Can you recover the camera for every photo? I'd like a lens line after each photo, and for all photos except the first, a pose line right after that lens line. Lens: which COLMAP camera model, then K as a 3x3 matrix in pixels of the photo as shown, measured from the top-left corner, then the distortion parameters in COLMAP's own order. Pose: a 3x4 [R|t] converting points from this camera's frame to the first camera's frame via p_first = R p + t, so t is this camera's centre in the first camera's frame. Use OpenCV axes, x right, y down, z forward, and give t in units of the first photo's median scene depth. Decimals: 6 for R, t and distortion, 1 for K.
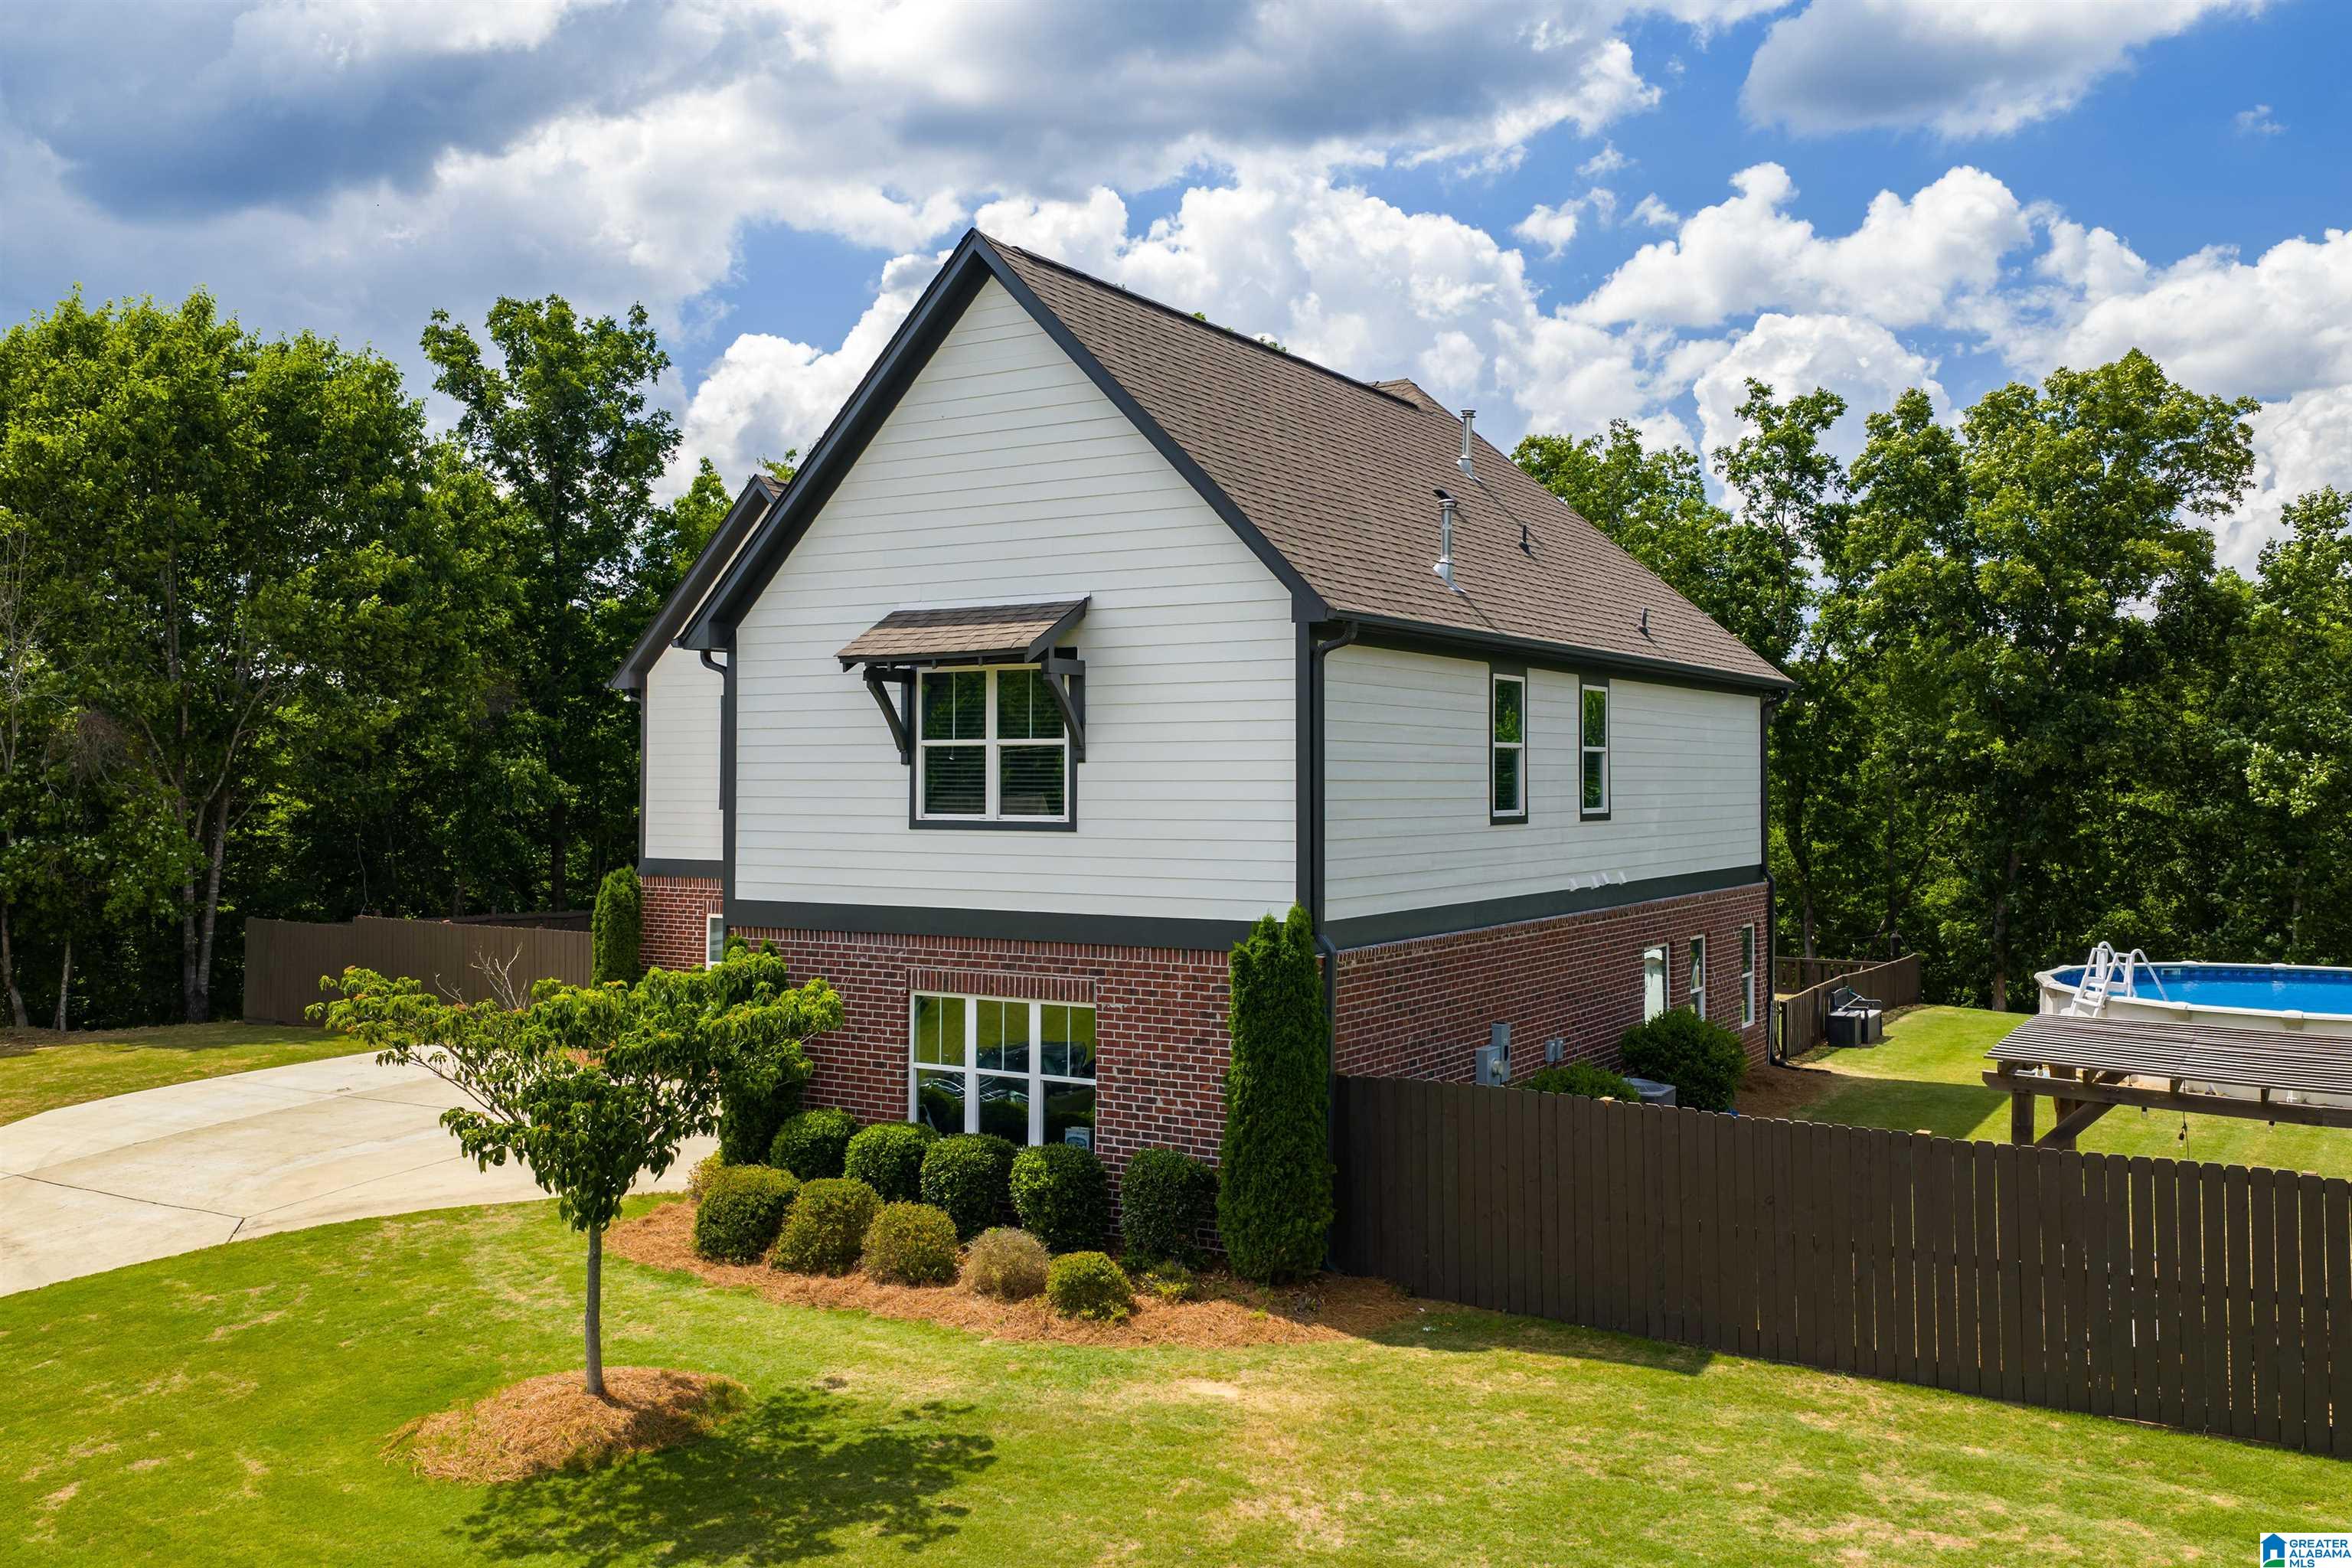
lens RADIAL K [[1963.4, 0, 1179.2], [0, 1963.4, 760.9], [0, 0, 1]] dist [0.012861, -0.039647]
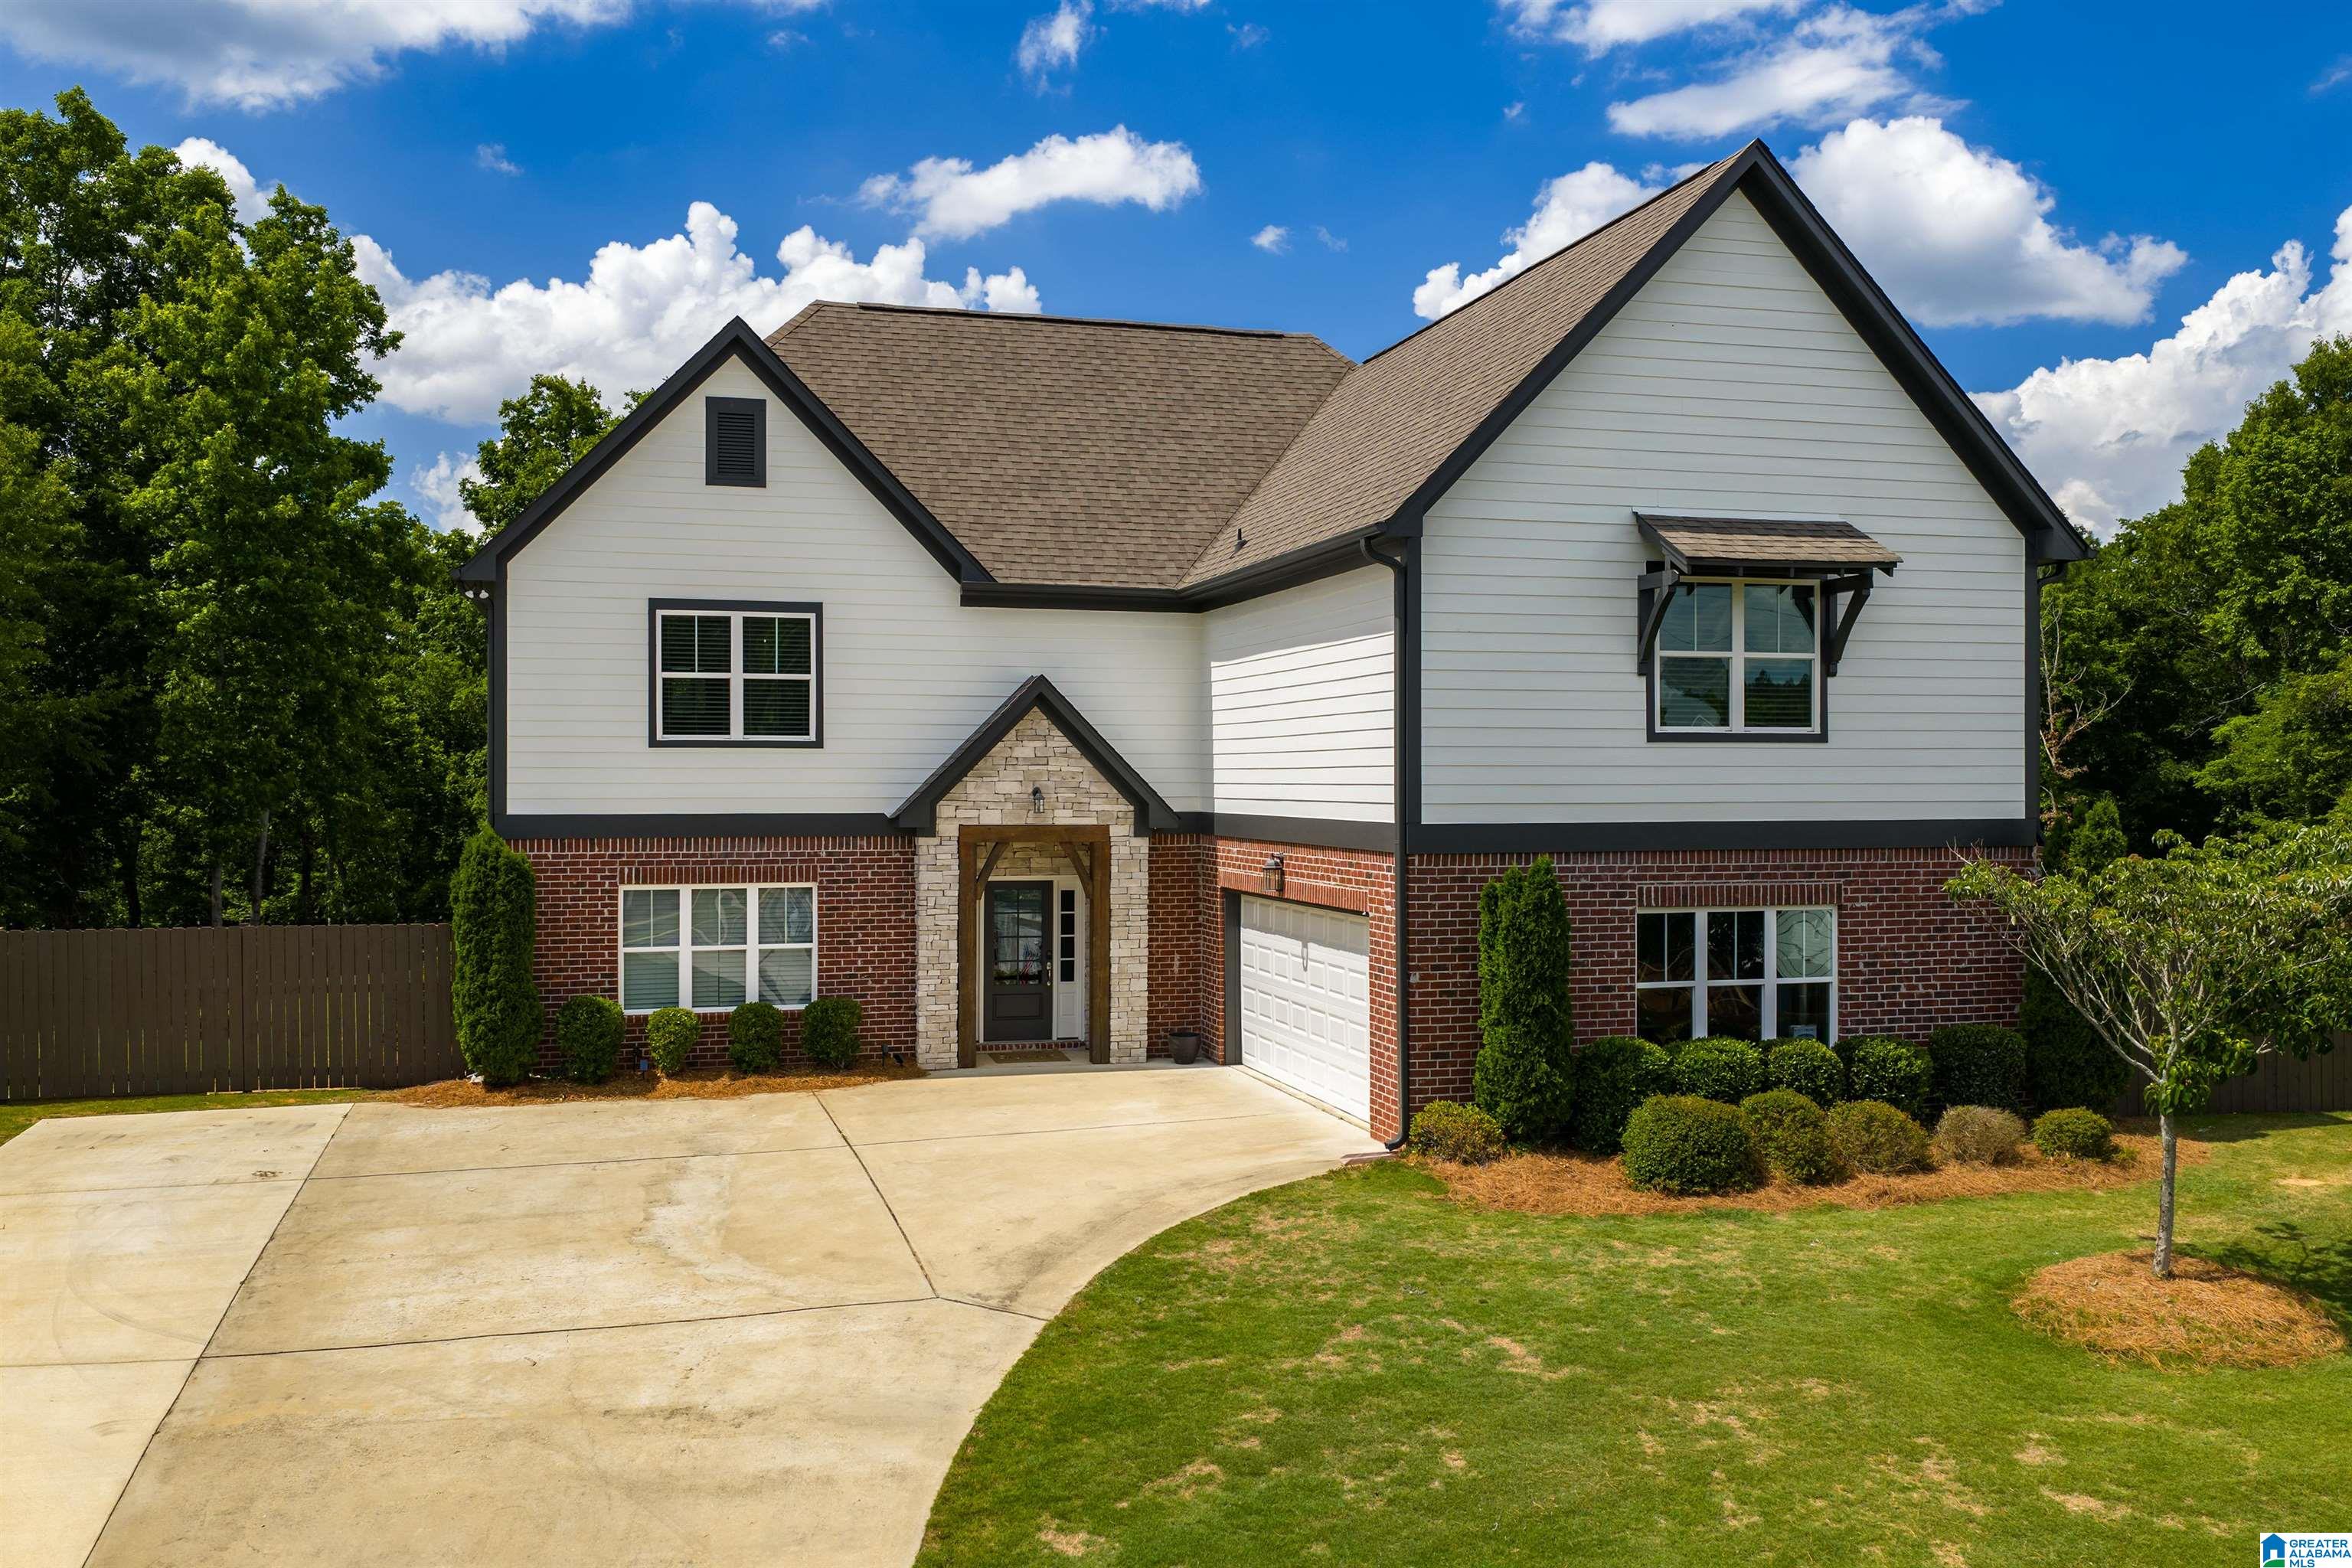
lens RADIAL K [[1963.4, 0, 1175.2], [0, 1963.4, 794.0], [0, 0, 1]] dist [0.012861, -0.039647]
pose [[0.684191, -0.009675, 0.729238, -1.070505], [-0.005091, 0.999824, 0.018041, 0.046954], [-0.729285, -0.016056, 0.684022, 0.541076]]
